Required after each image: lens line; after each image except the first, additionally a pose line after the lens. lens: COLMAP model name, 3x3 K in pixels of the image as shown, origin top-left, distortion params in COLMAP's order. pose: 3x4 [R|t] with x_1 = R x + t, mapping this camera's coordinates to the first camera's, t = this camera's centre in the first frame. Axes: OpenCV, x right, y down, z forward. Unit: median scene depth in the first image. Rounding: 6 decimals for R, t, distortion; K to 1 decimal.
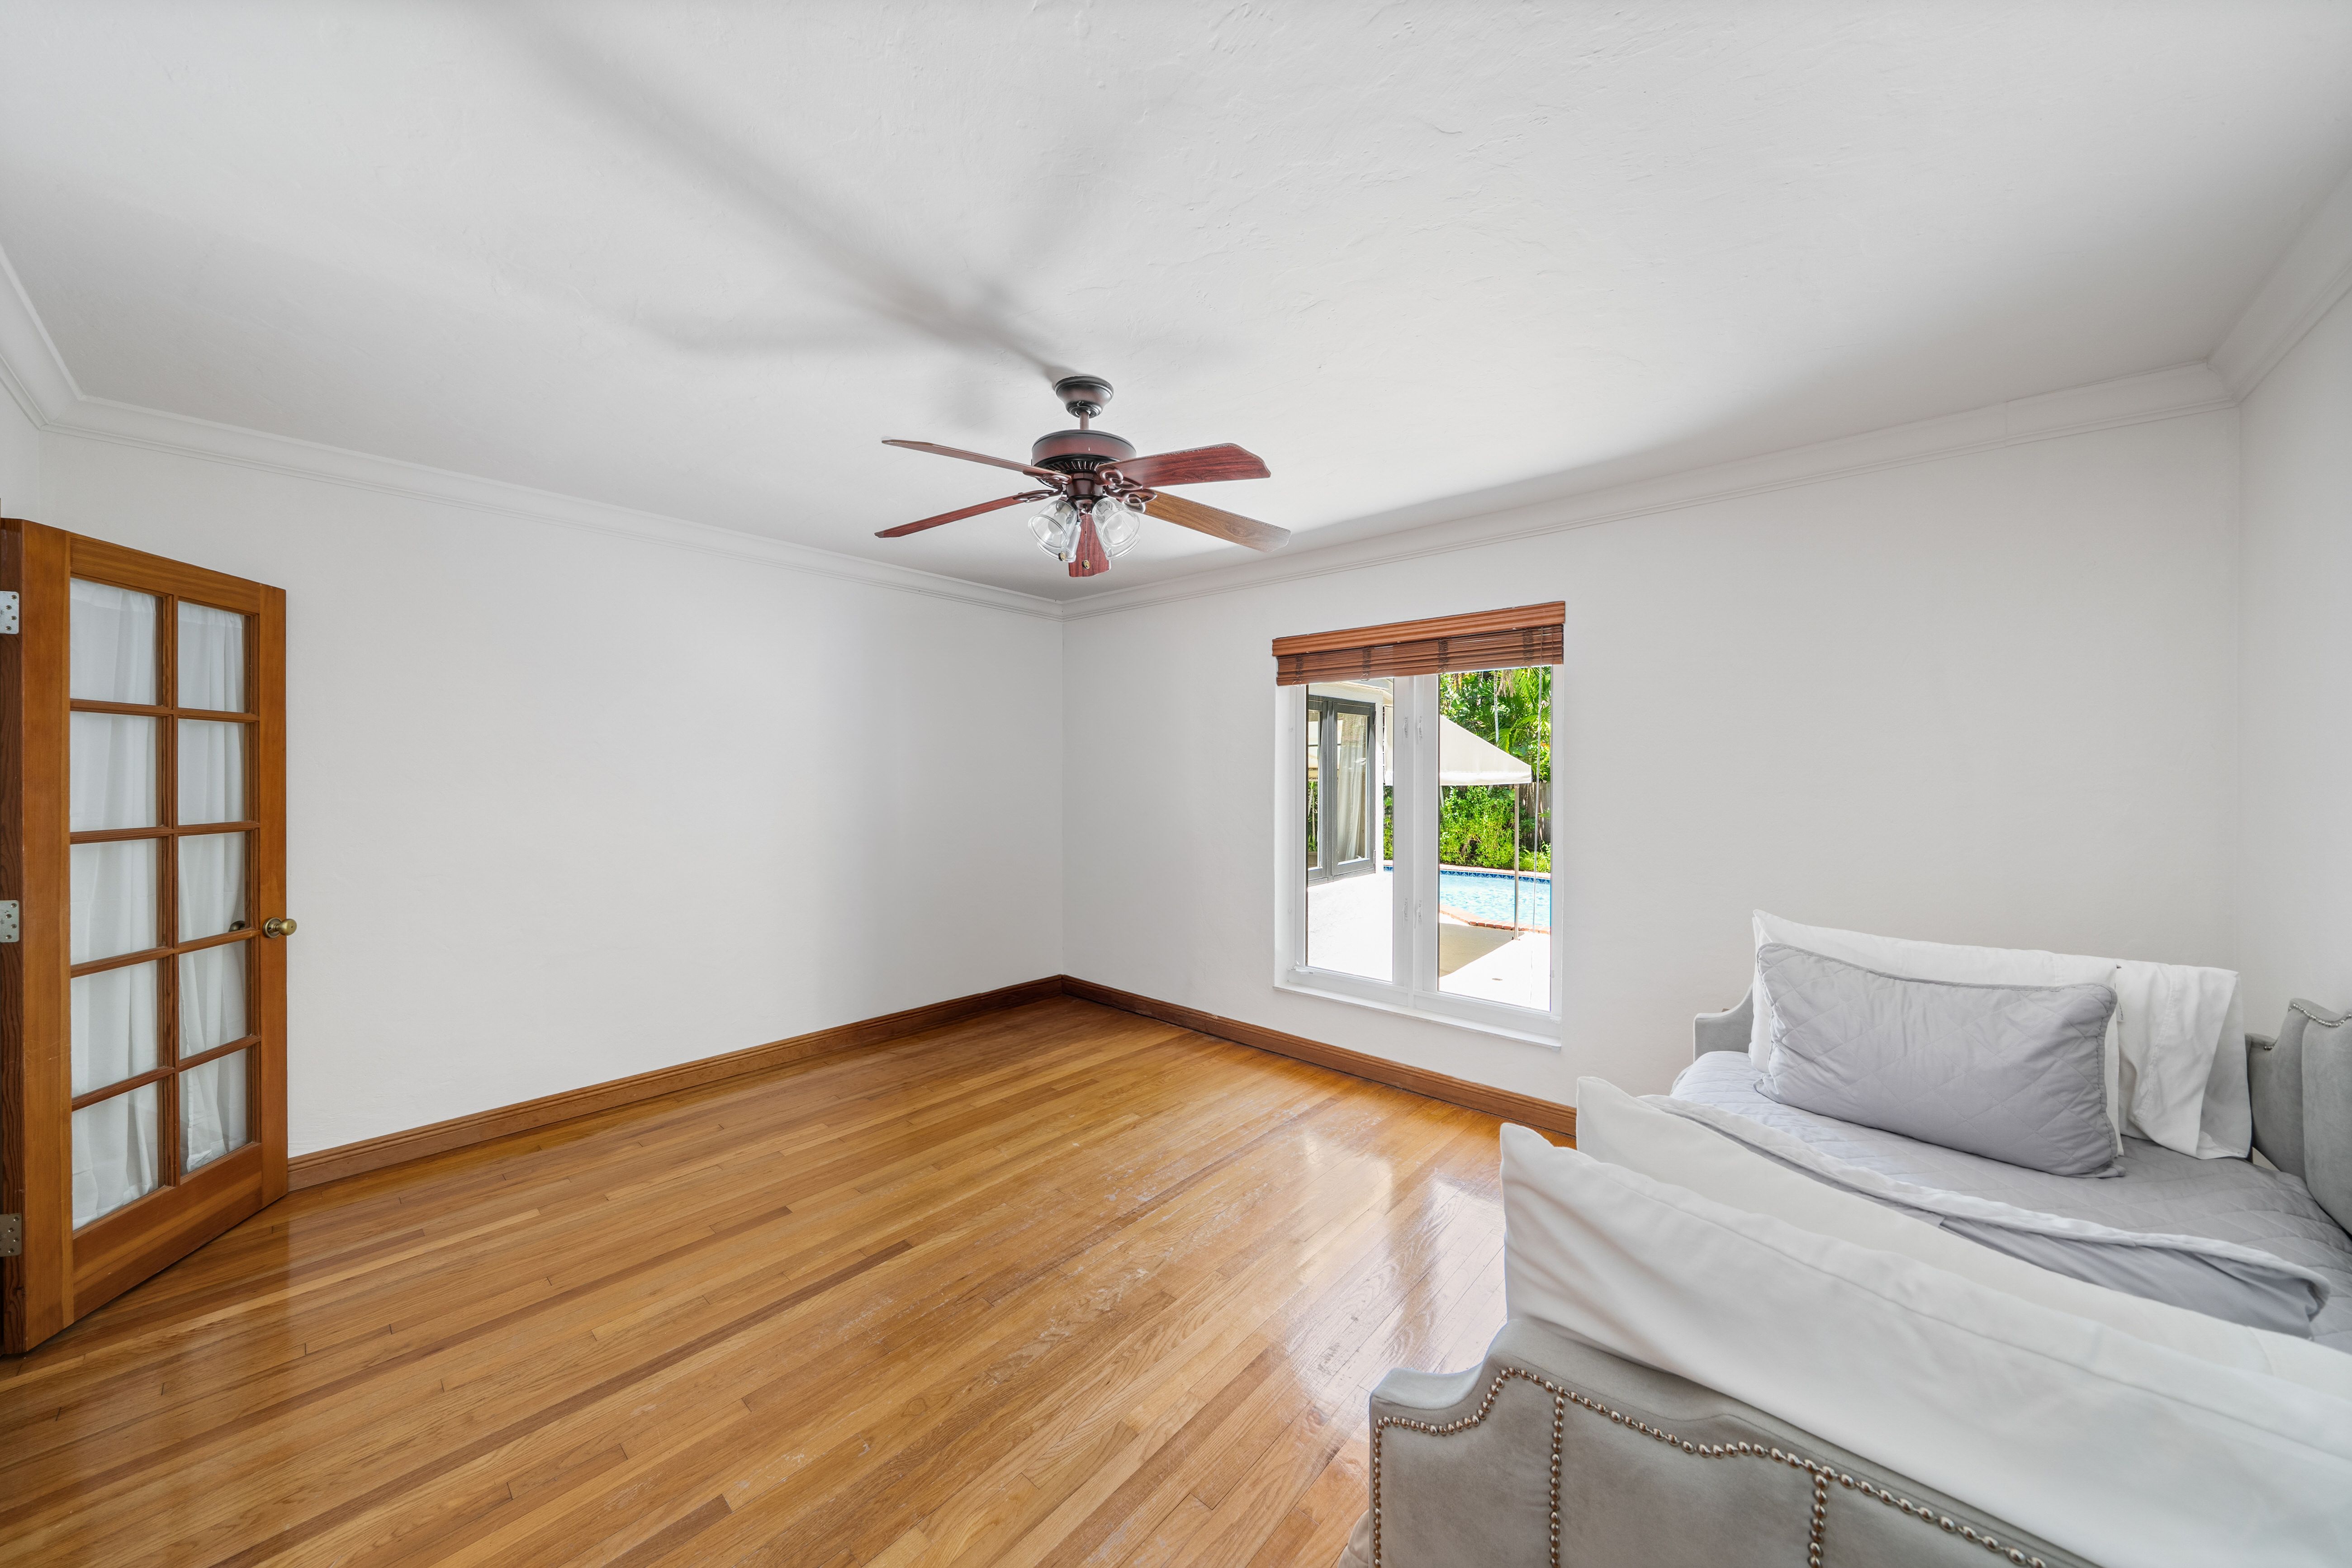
lens RADIAL K [[805.7, 0, 1173.4], [0, 805.7, 778.3], [0, 0, 1]] dist [-0.000905, 0.000000]
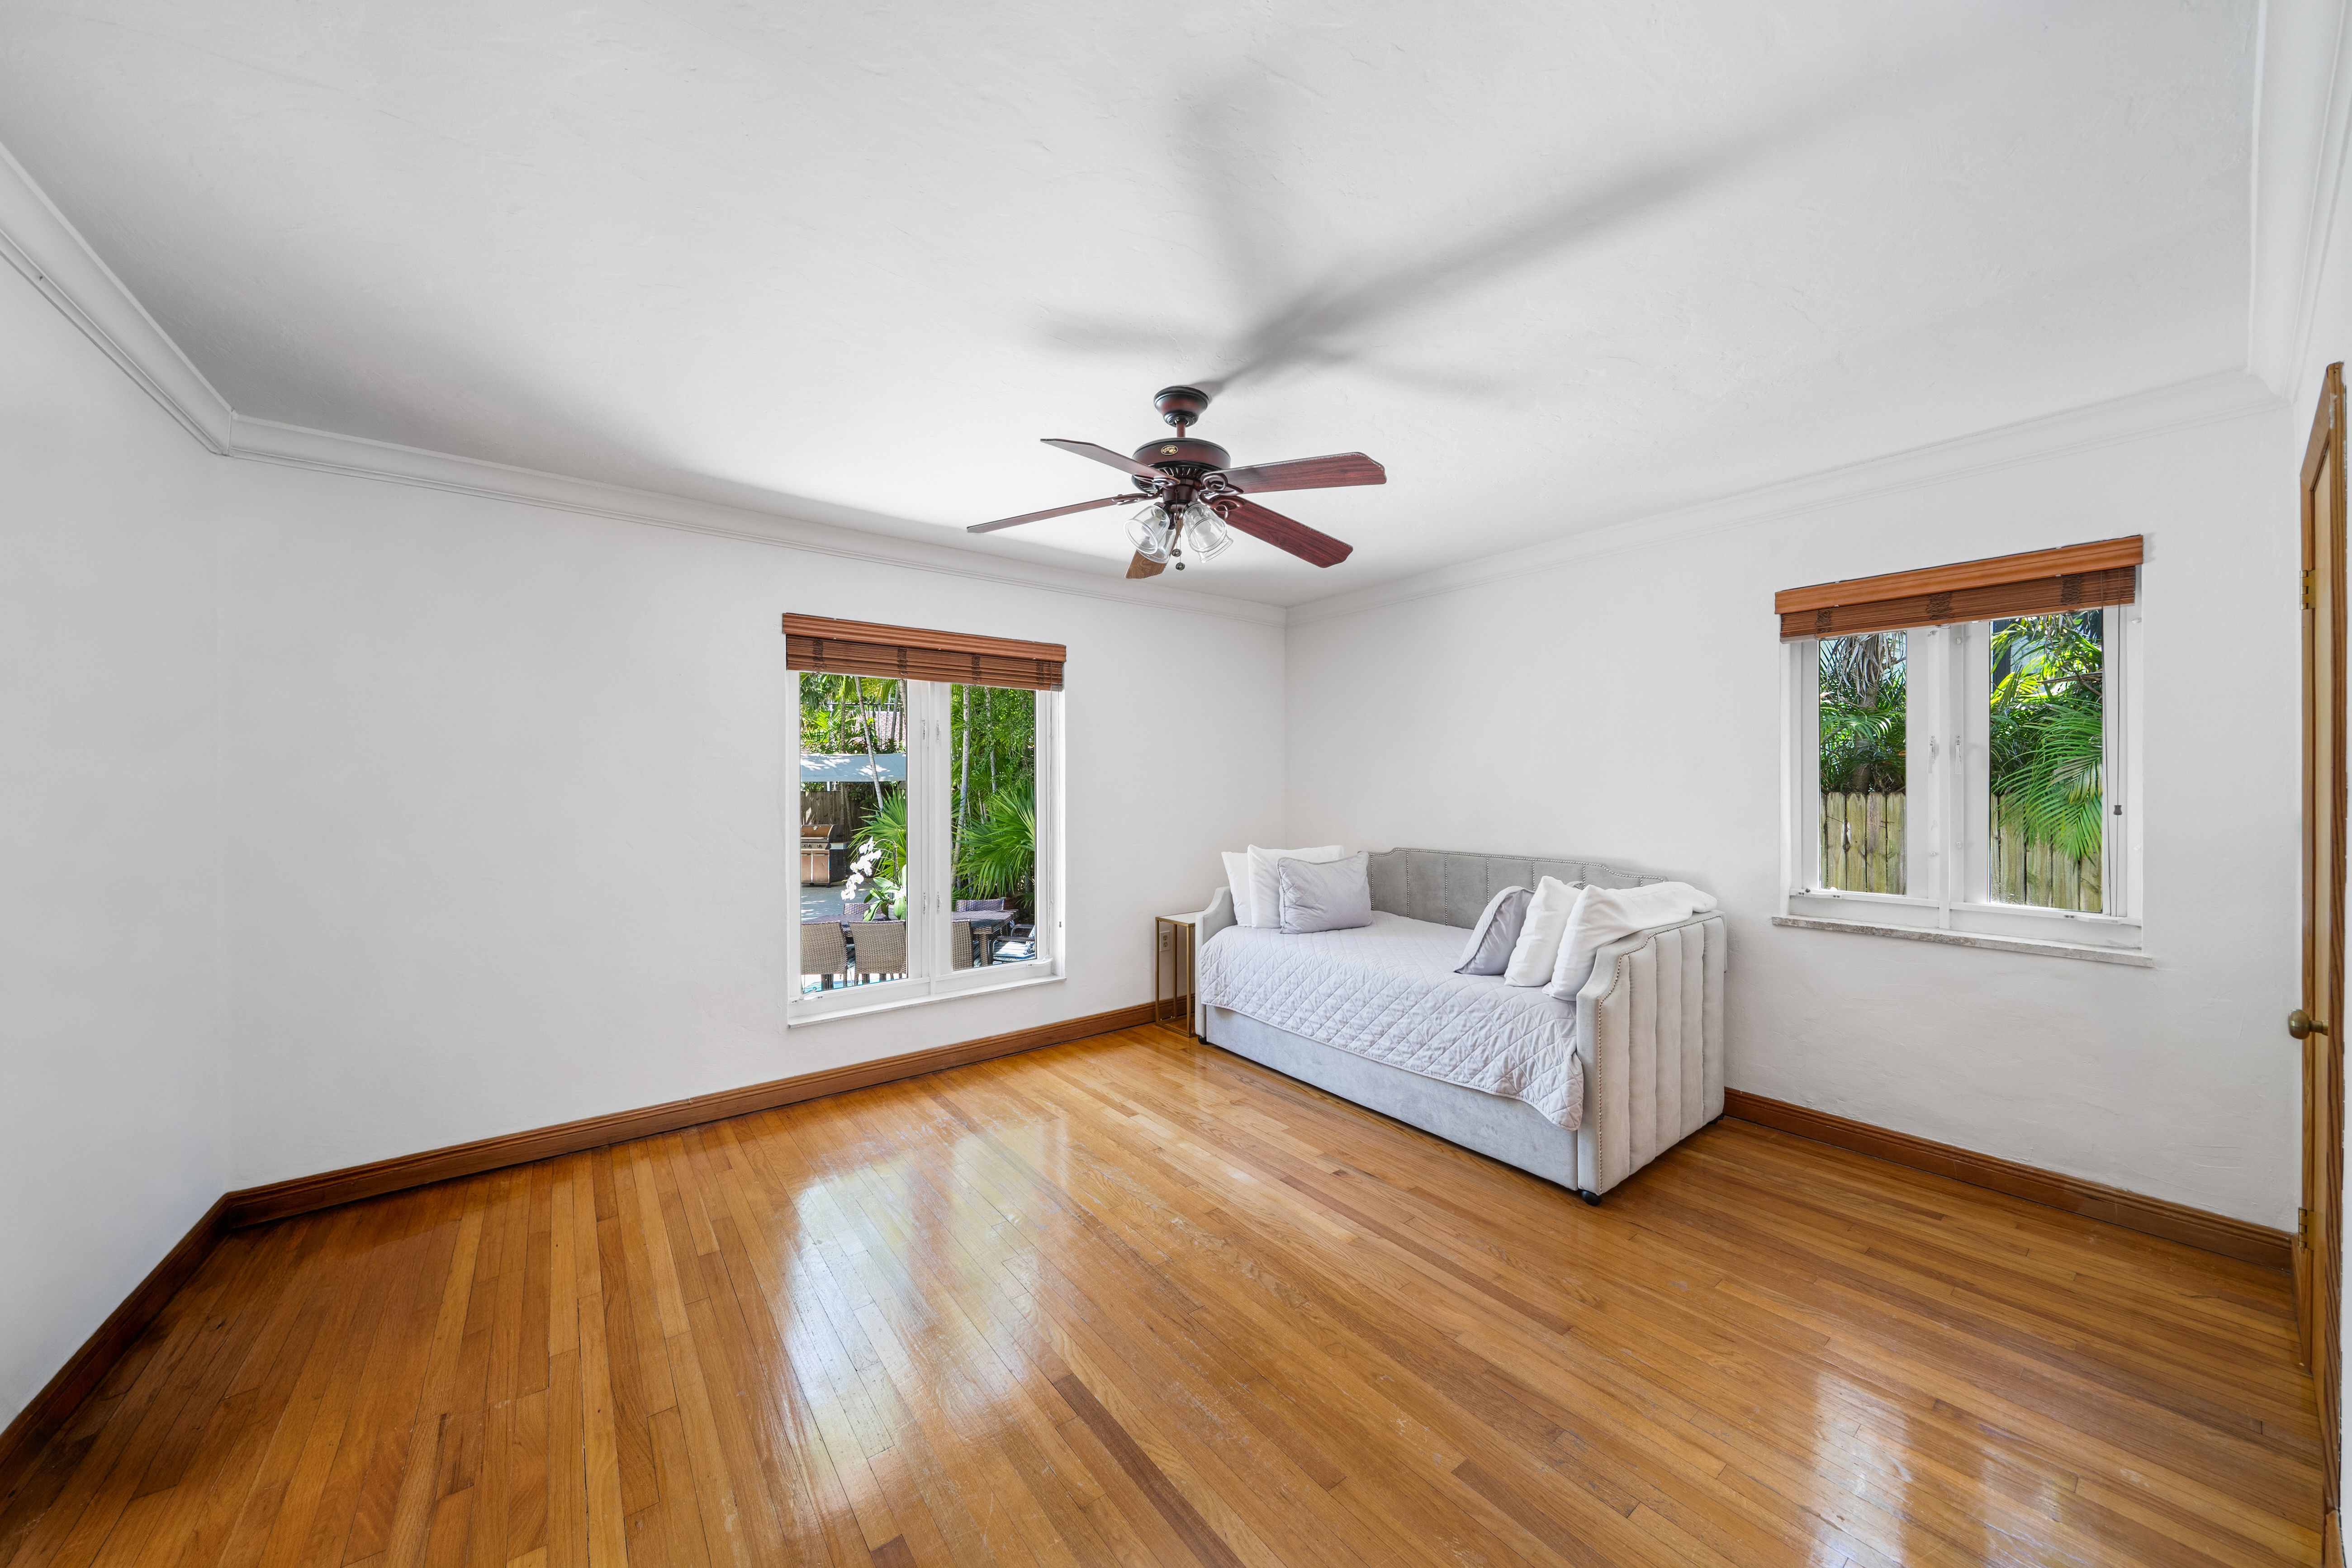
lens RADIAL K [[808.2, 0, 1171.7], [0, 808.2, 786.2], [0, 0, 1]] dist [-0.000163, -0.000056]
pose [[0.189689, -0.004297, 0.981835, -1.159352], [0.013338, 0.999909, 0.001799, 0.021362], [-0.981754, 0.012755, 0.189729, 0.820775]]
